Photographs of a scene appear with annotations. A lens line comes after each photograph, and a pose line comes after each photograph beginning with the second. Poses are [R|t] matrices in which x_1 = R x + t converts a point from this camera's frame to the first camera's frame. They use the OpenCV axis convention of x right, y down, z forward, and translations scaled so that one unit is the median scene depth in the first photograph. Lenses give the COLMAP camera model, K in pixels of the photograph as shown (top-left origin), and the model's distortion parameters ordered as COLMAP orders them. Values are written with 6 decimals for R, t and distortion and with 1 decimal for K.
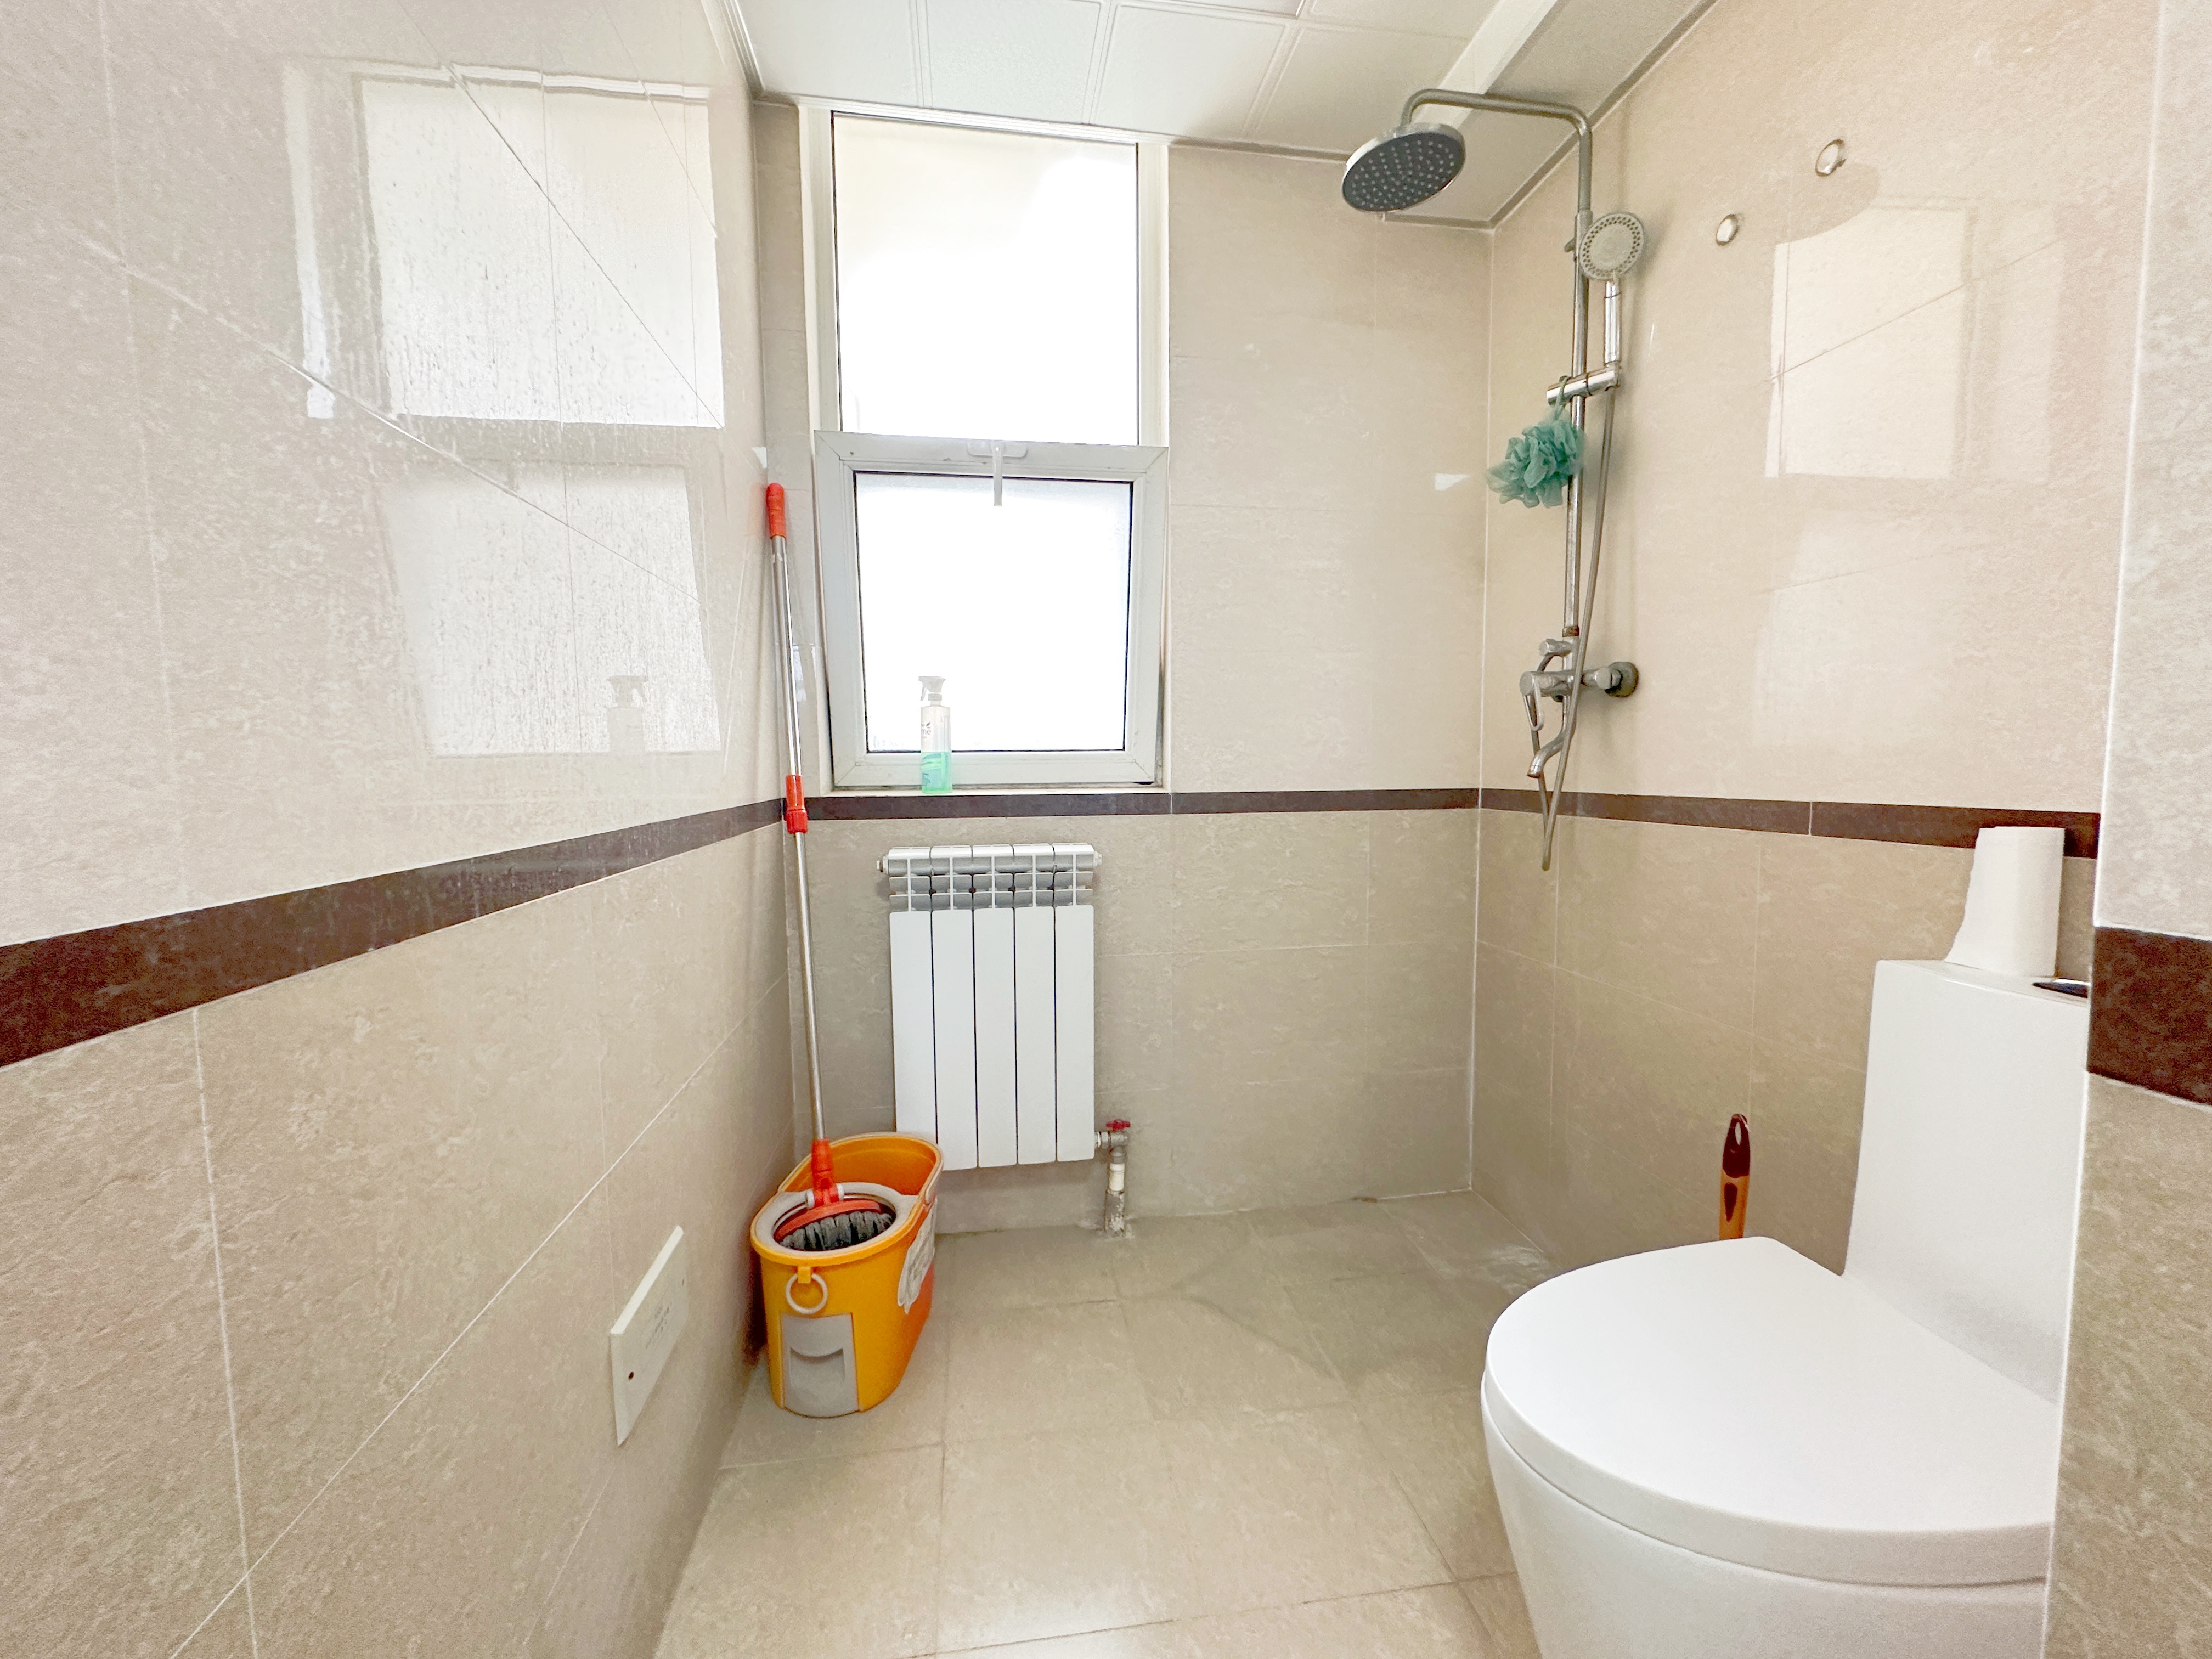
lens RADIAL K [[888.0, 0, 1104.4], [0, 888.0, 838.1], [0, 0, 1]] dist [-0.001761, -0.000080]
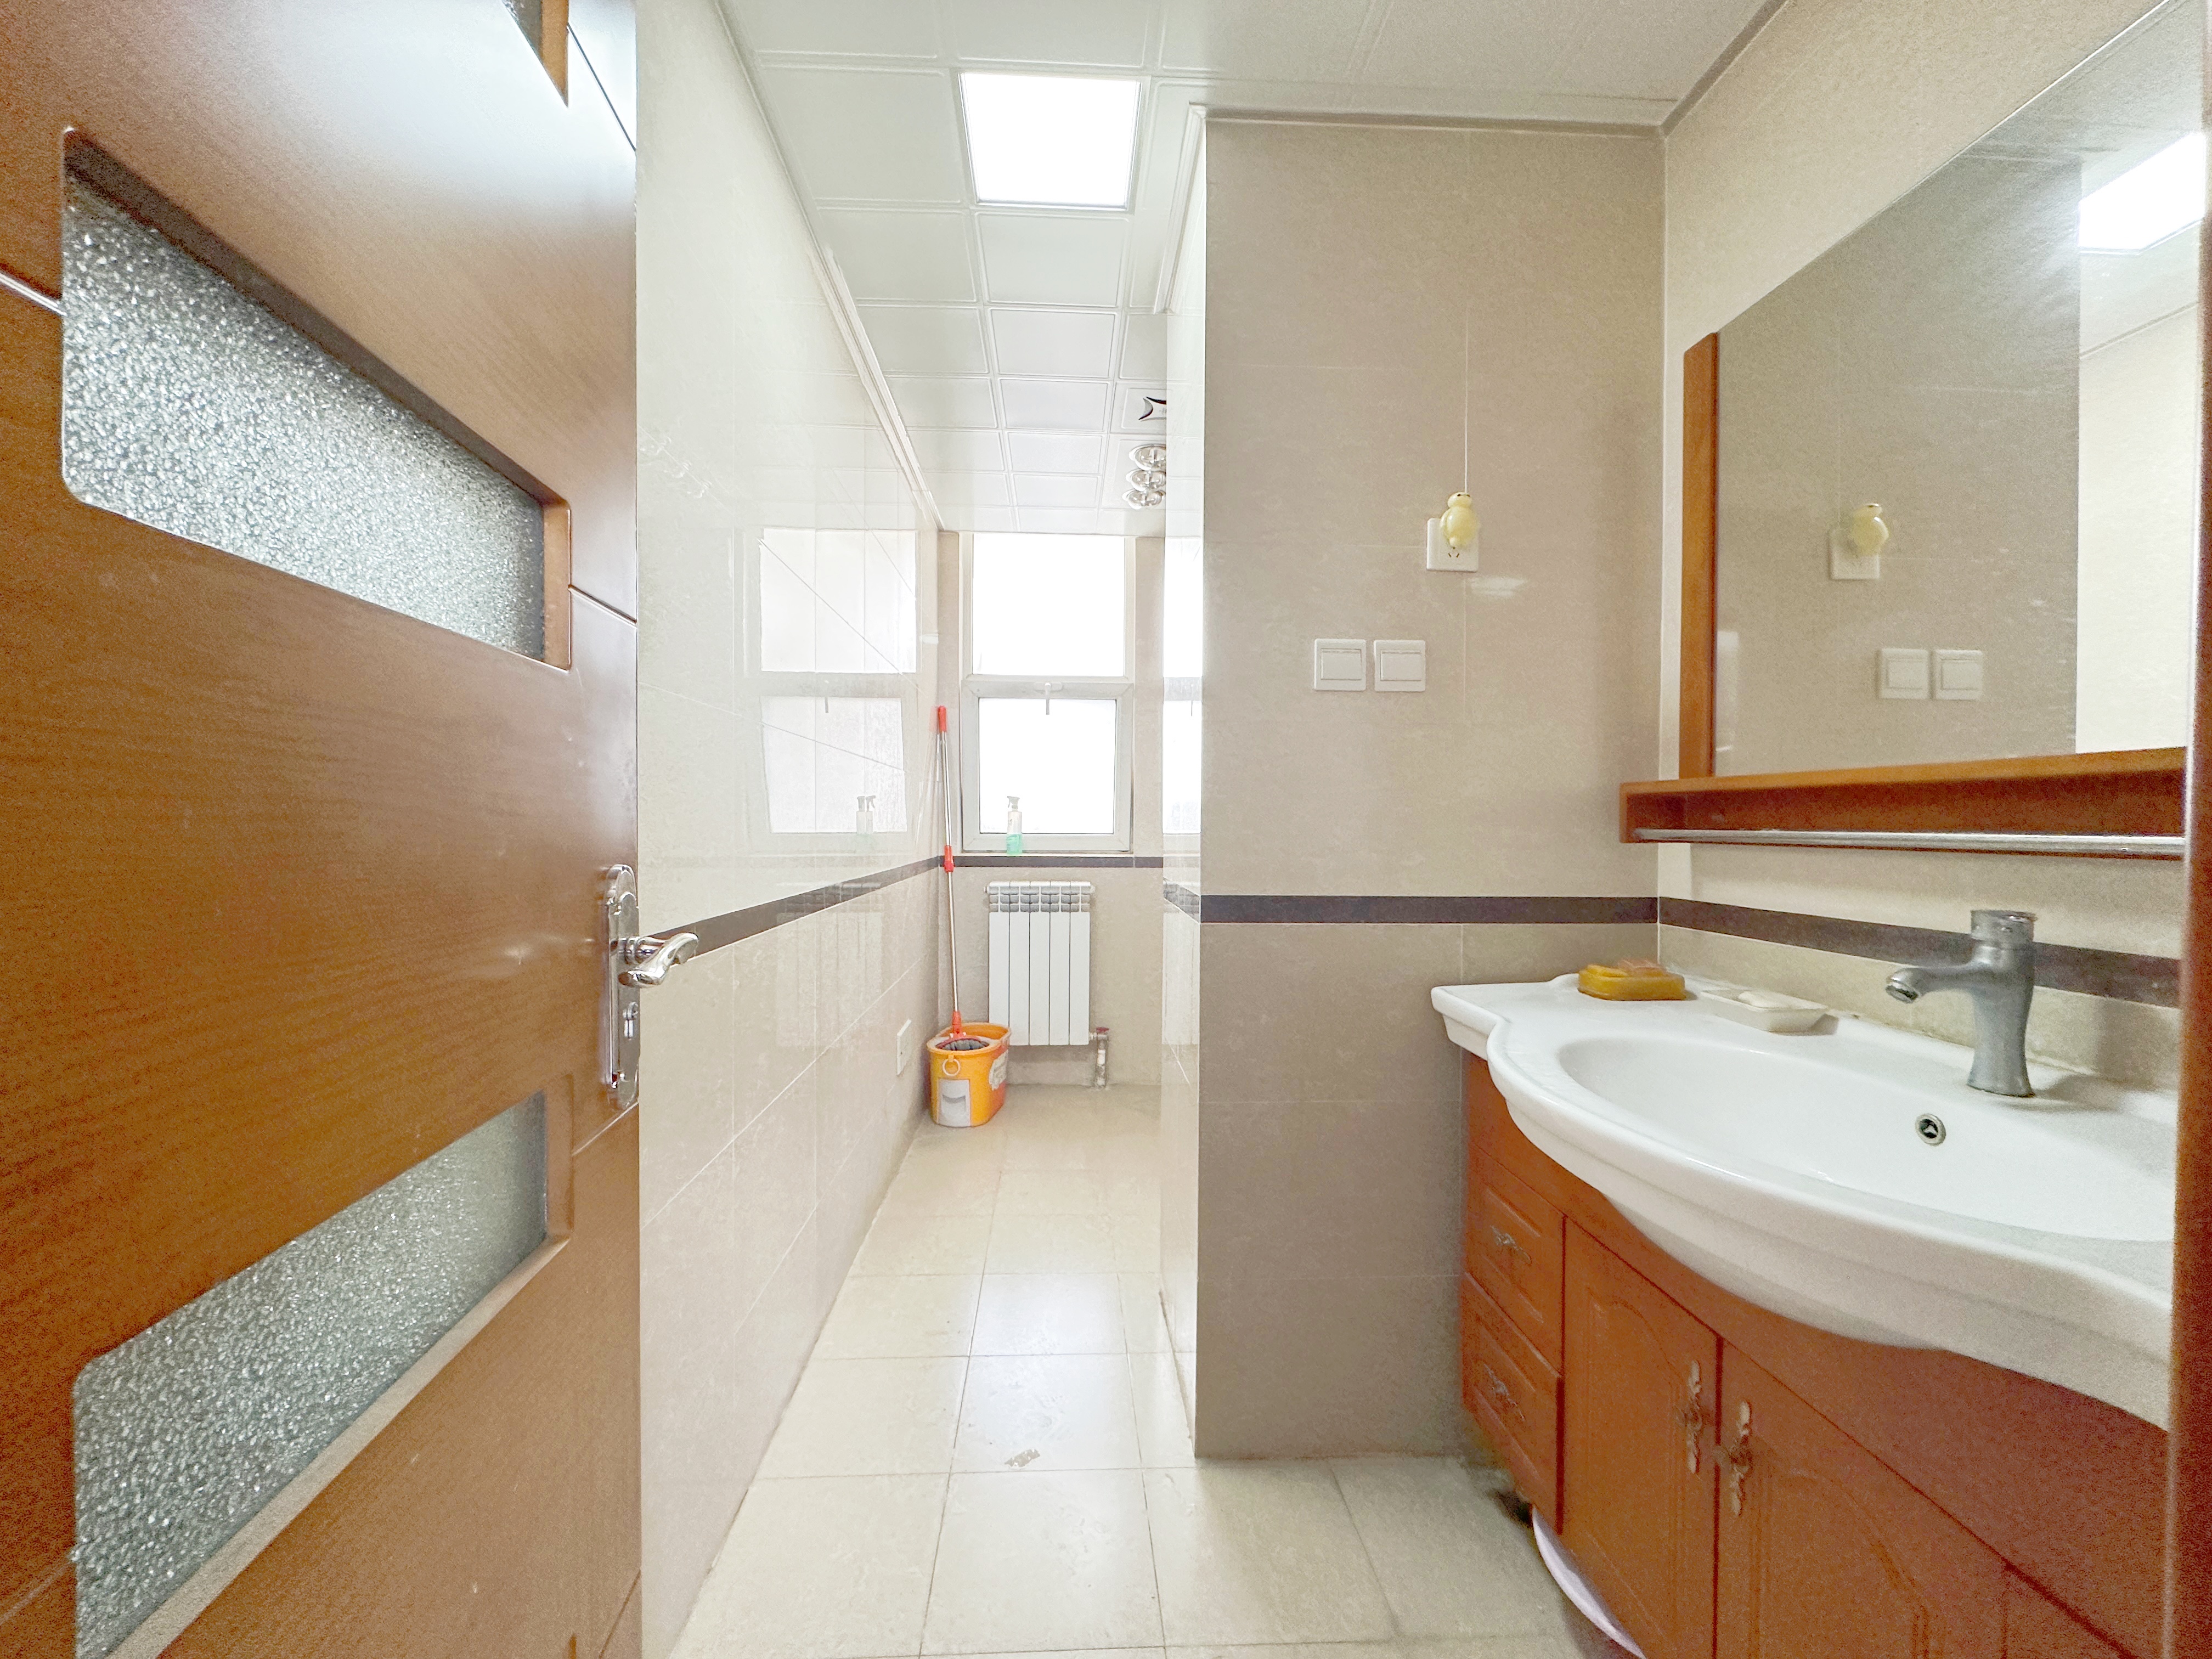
lens RADIAL K [[888.0, 0, 1107.6], [0, 888.0, 830.4], [0, 0, 1]] dist [-0.001761, -0.000080]
pose [[0.995629, 0.012439, -0.092569, 0.208421], [-0.020331, 0.996190, -0.084804, 0.059909], [0.091161, 0.086315, 0.992088, -0.982912]]
